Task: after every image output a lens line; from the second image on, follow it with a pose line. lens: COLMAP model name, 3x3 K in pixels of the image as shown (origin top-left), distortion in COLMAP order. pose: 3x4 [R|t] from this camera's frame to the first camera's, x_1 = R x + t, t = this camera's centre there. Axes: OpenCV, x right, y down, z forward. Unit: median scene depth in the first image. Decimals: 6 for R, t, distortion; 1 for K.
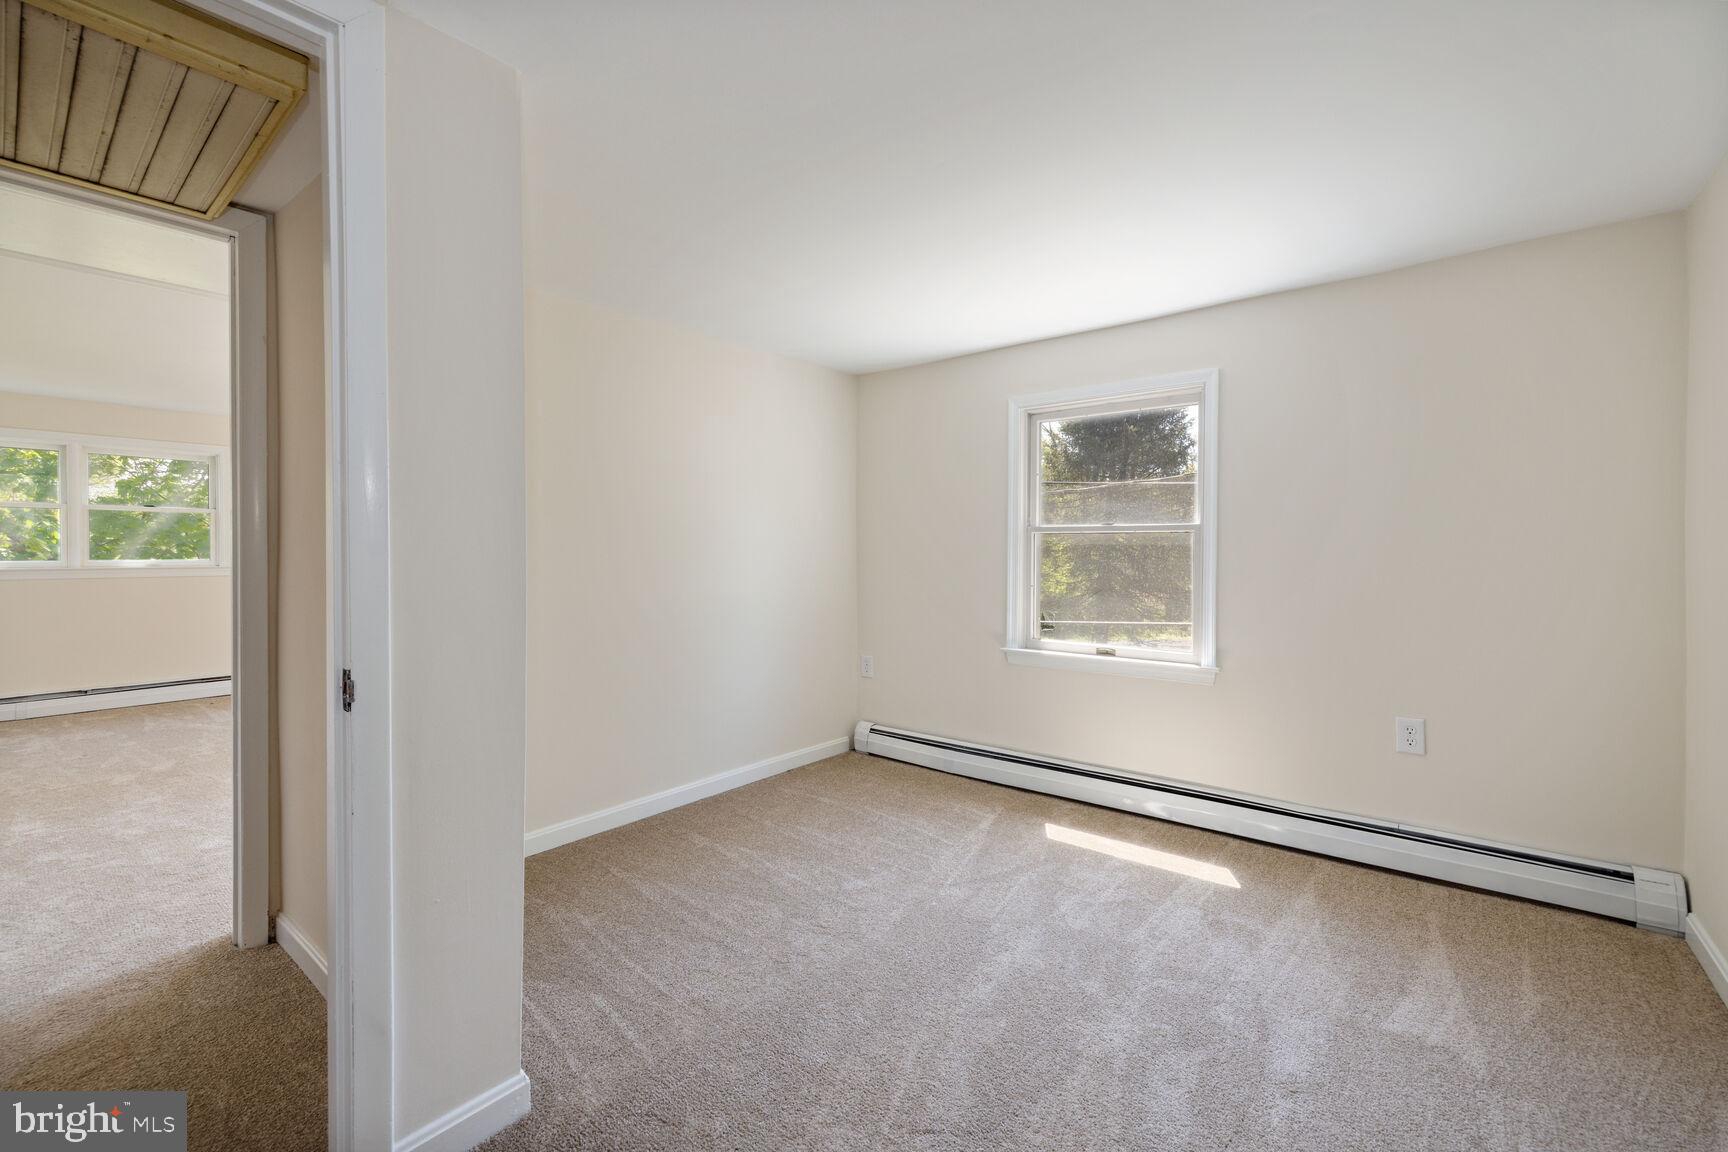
lens RADIAL K [[714.0, 0, 897.8], [0, 714.0, 553.1], [0, 0, 1]] dist [-0.025507, -0.000030]
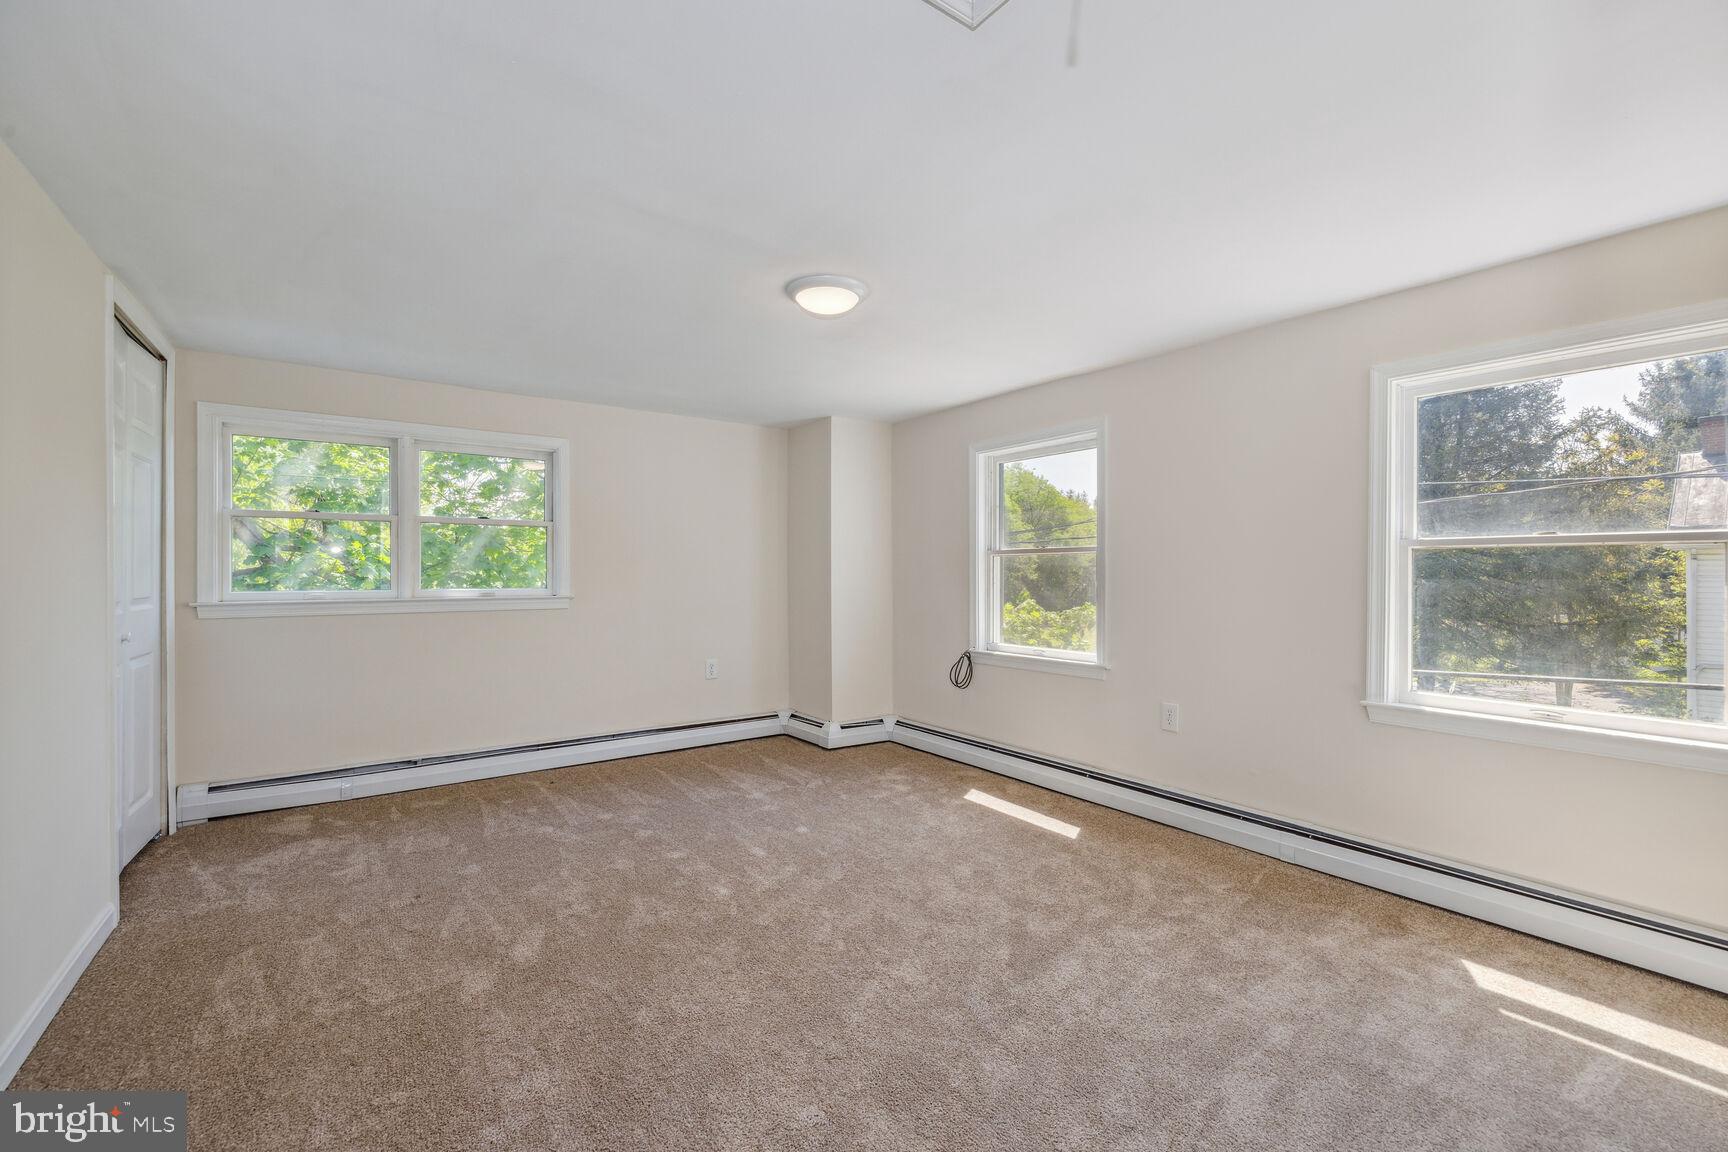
lens RADIAL K [[732.9, 0, 862.6], [0, 732.9, 570.9], [0, 0, 1]] dist [-0.000777, -0.000131]
pose [[0.951683, -0.000283, -0.307083, -0.166262], [-0.001970, 0.999973, -0.007028, -0.002069], [0.307077, 0.007293, 0.951657, 0.136819]]
